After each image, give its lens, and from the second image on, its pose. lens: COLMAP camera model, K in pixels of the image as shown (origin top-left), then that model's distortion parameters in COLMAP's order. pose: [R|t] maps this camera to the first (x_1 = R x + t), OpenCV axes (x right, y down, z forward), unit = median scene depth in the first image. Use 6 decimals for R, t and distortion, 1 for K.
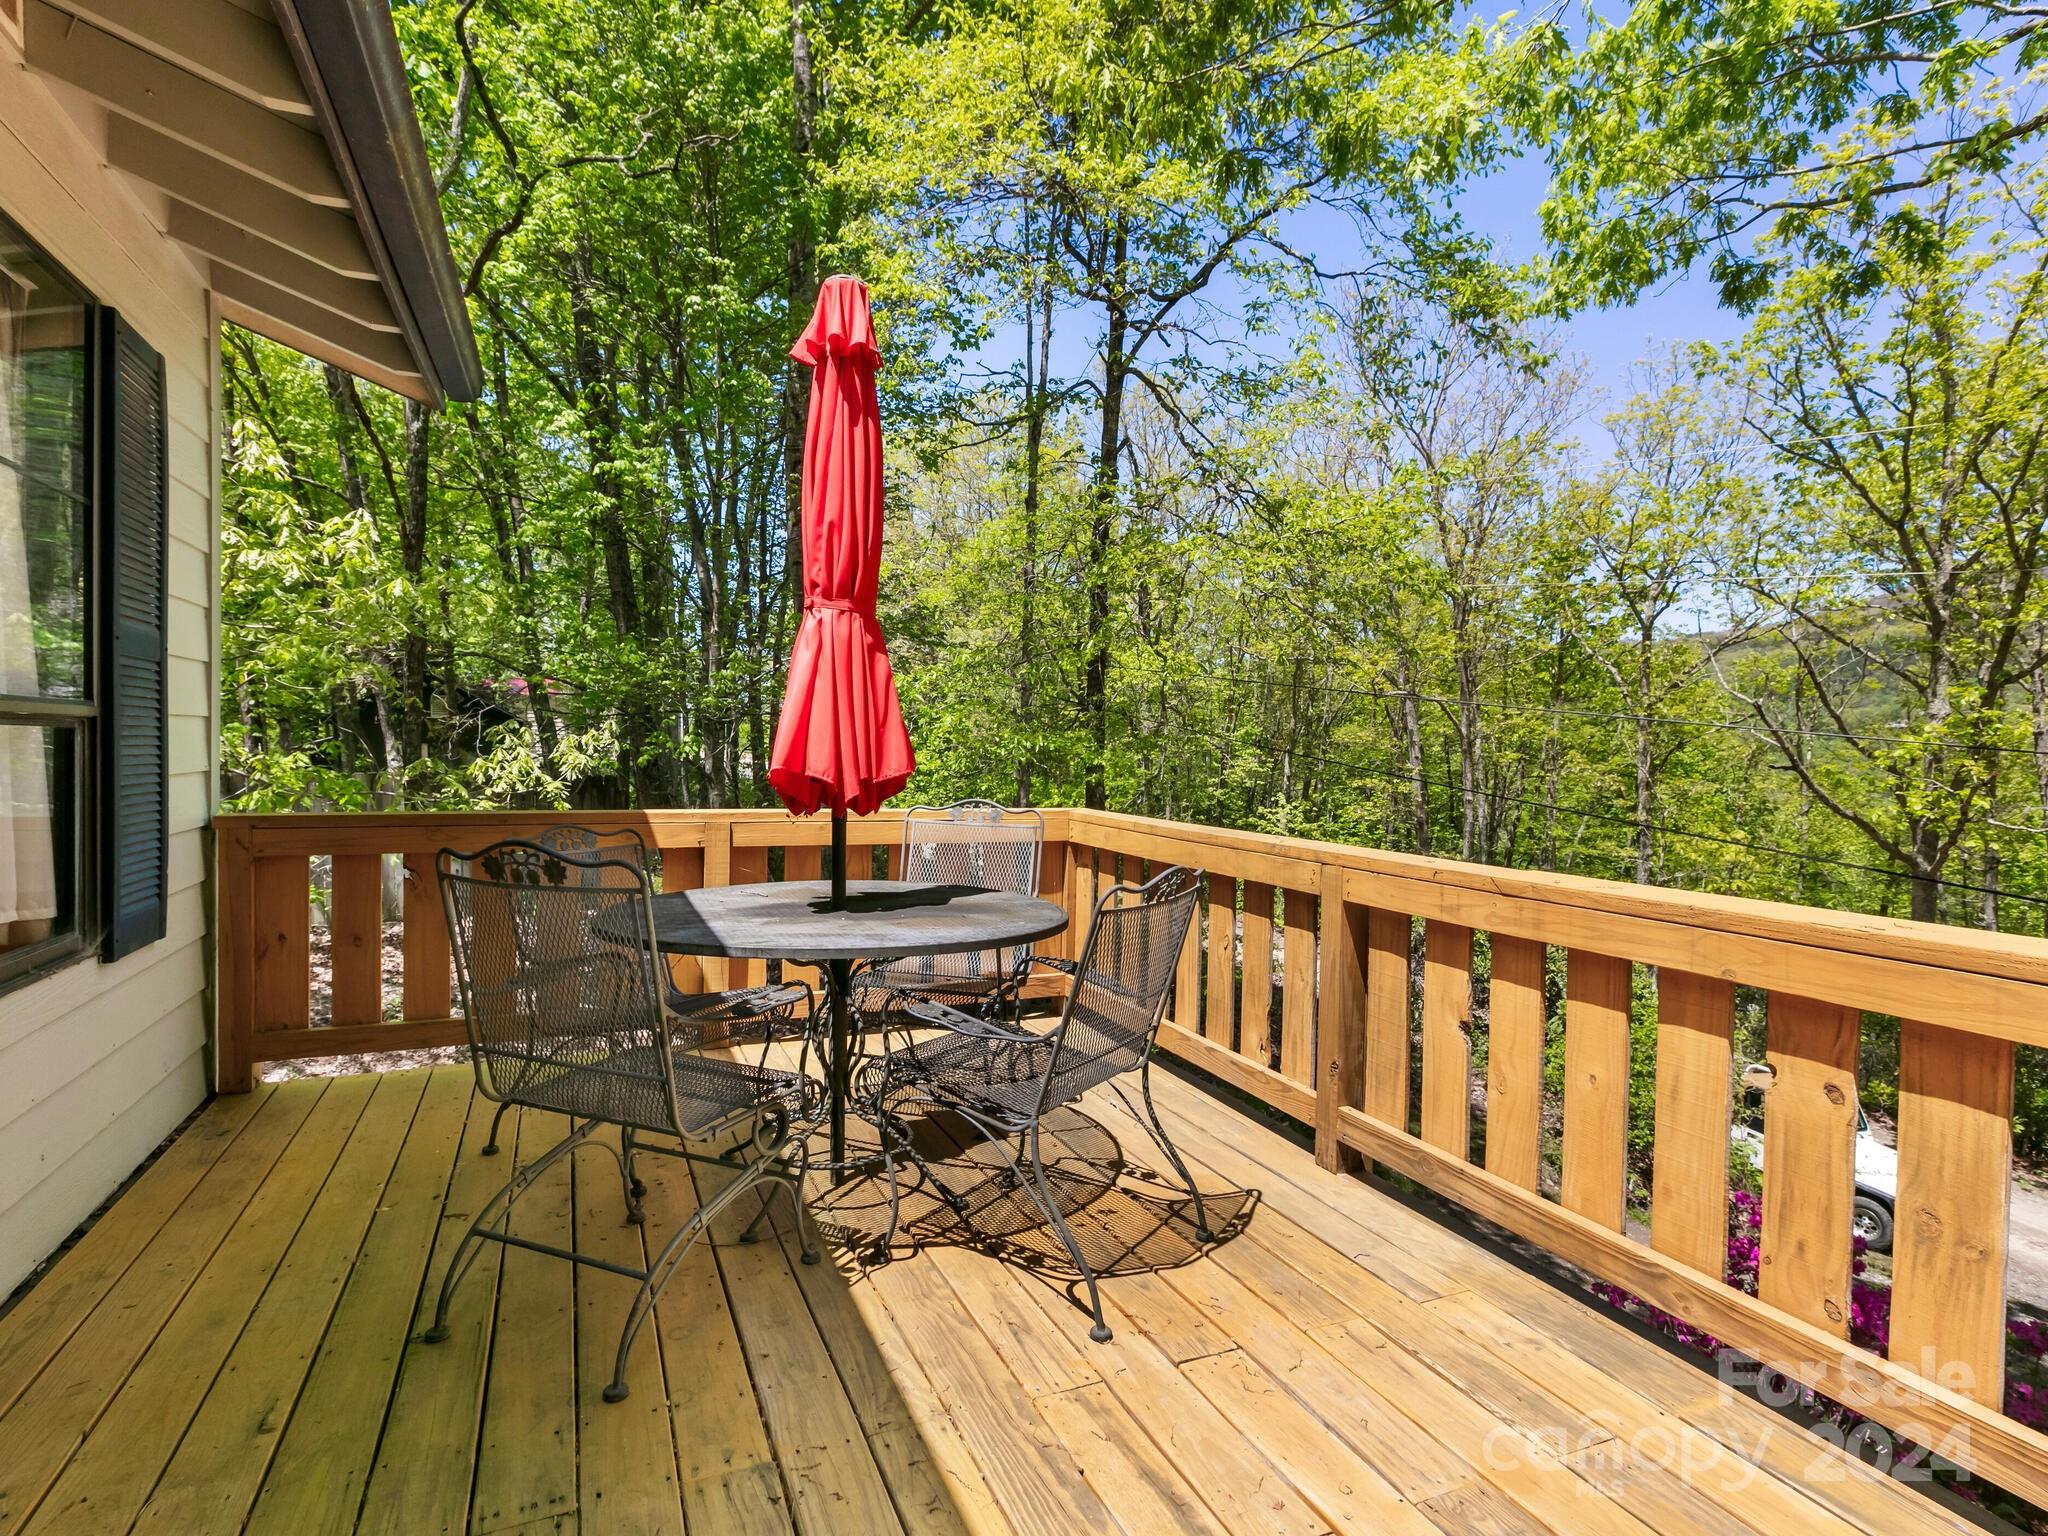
lens RADIAL K [[1122.7, 0, 1024.0], [0, 1122.7, 768.0], [0, 0, 1]] dist [0.000553, -0.016008]
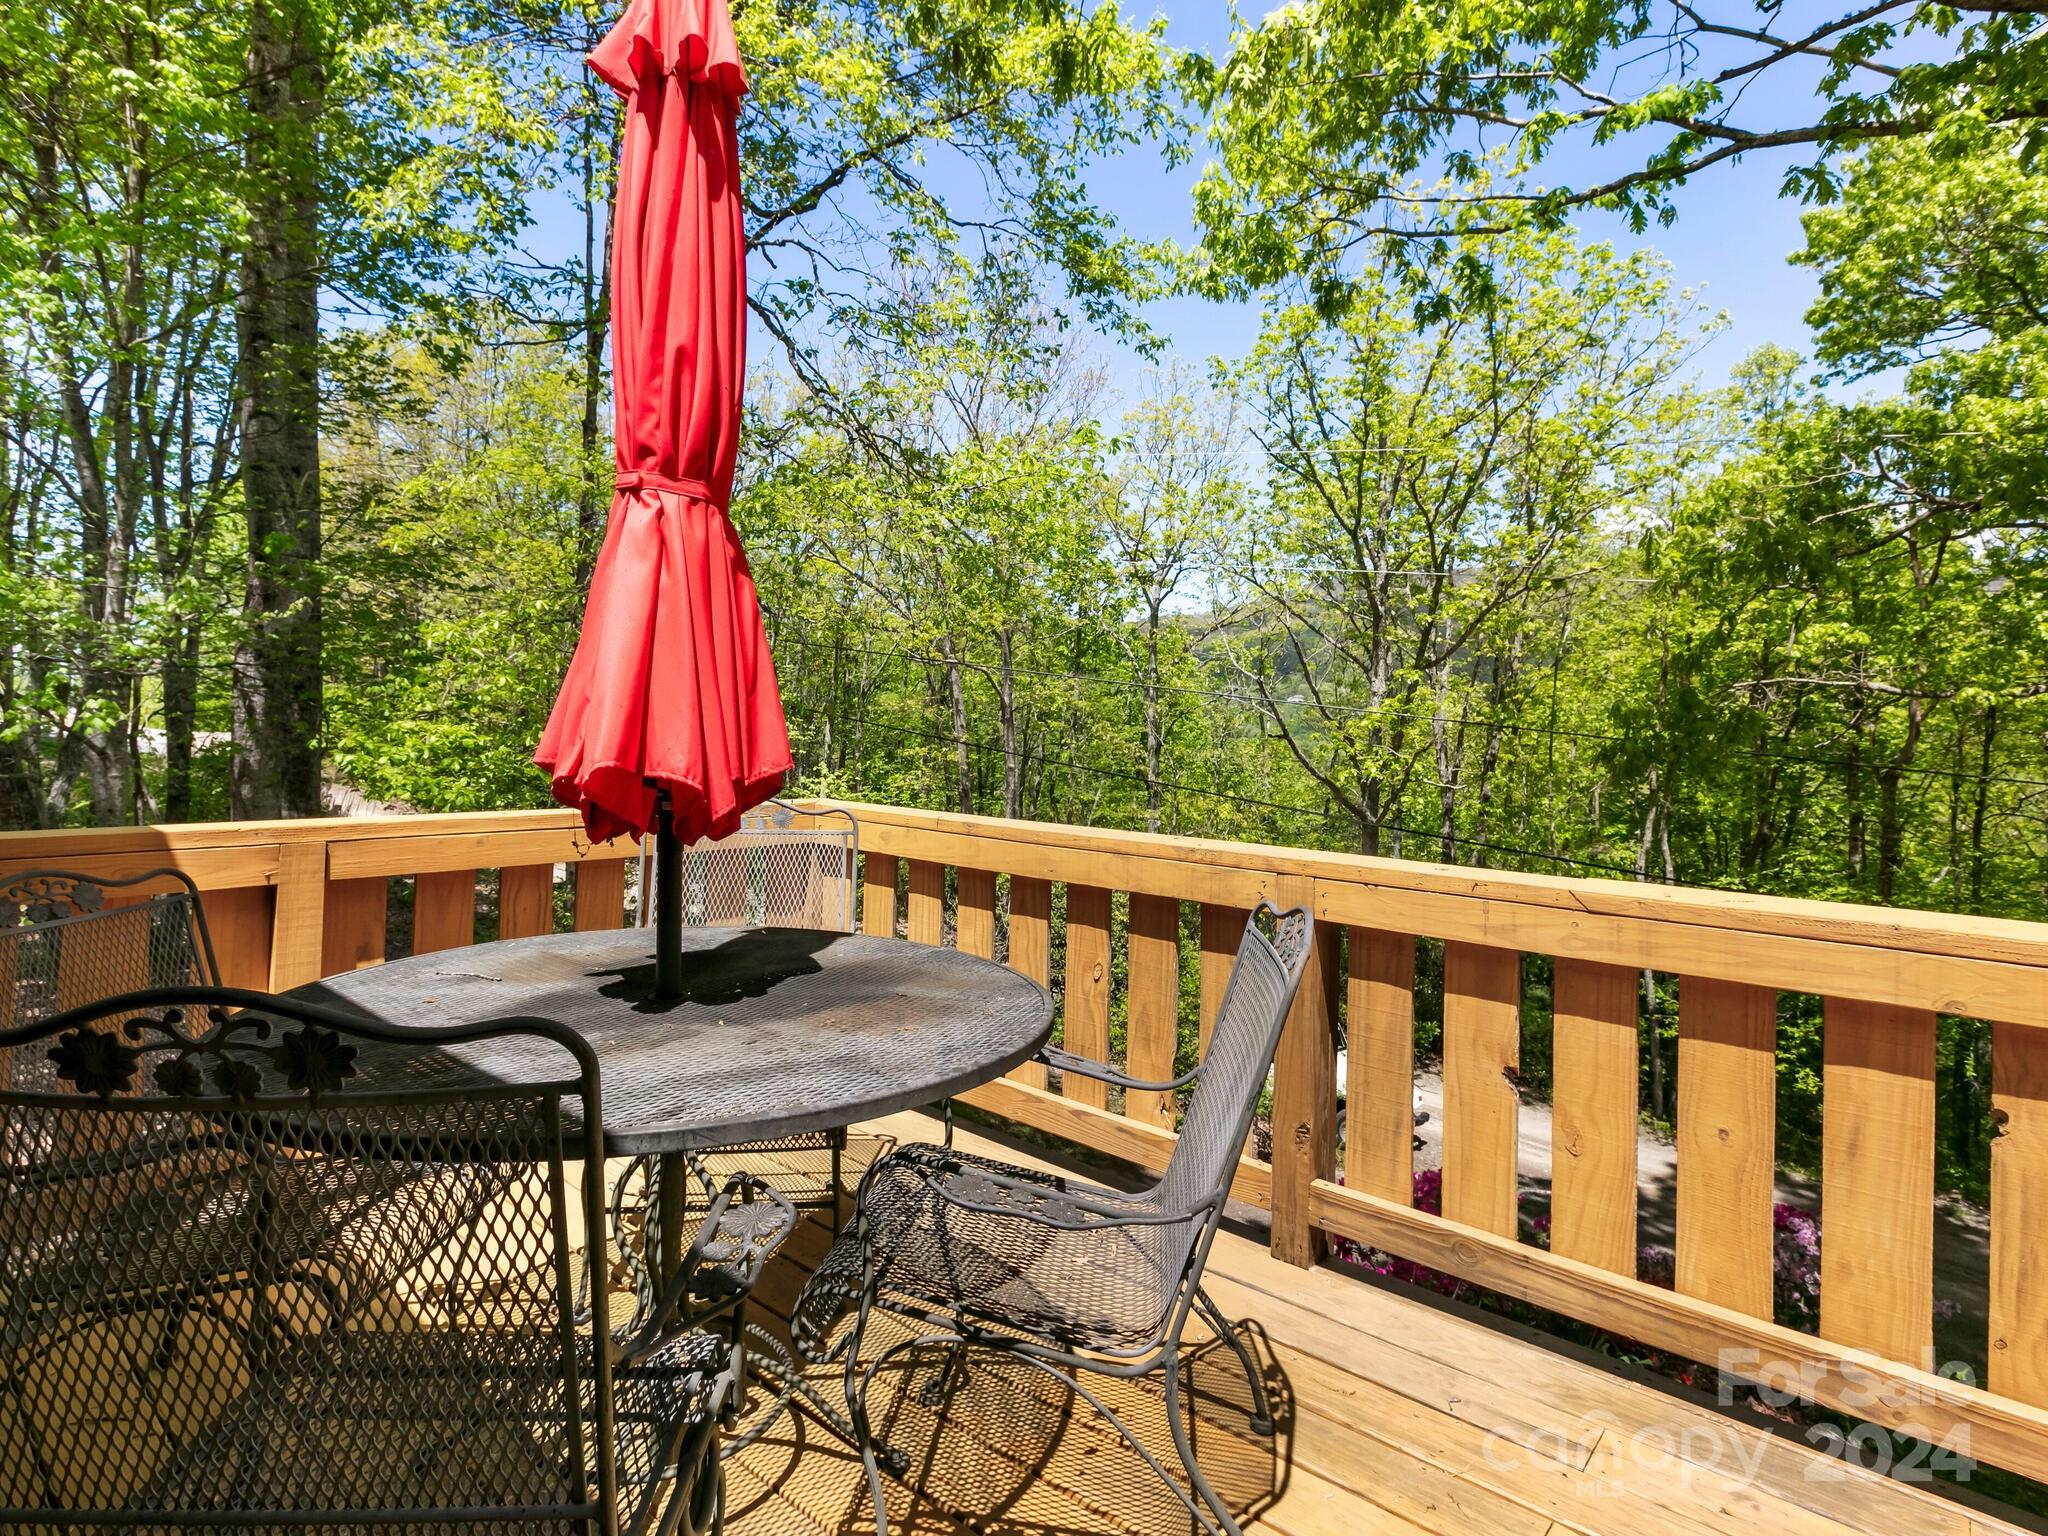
lens RADIAL K [[1117.2, 0, 1023.1], [0, 1117.2, 692.4], [0, 0, 1]] dist [0.007632, -0.041705]
pose [[0.894642, 0.015689, 0.446507, -0.100053], [0.000499, 0.999348, -0.036114, -0.005794], [-0.446783, 0.032532, 0.894051, 0.146004]]
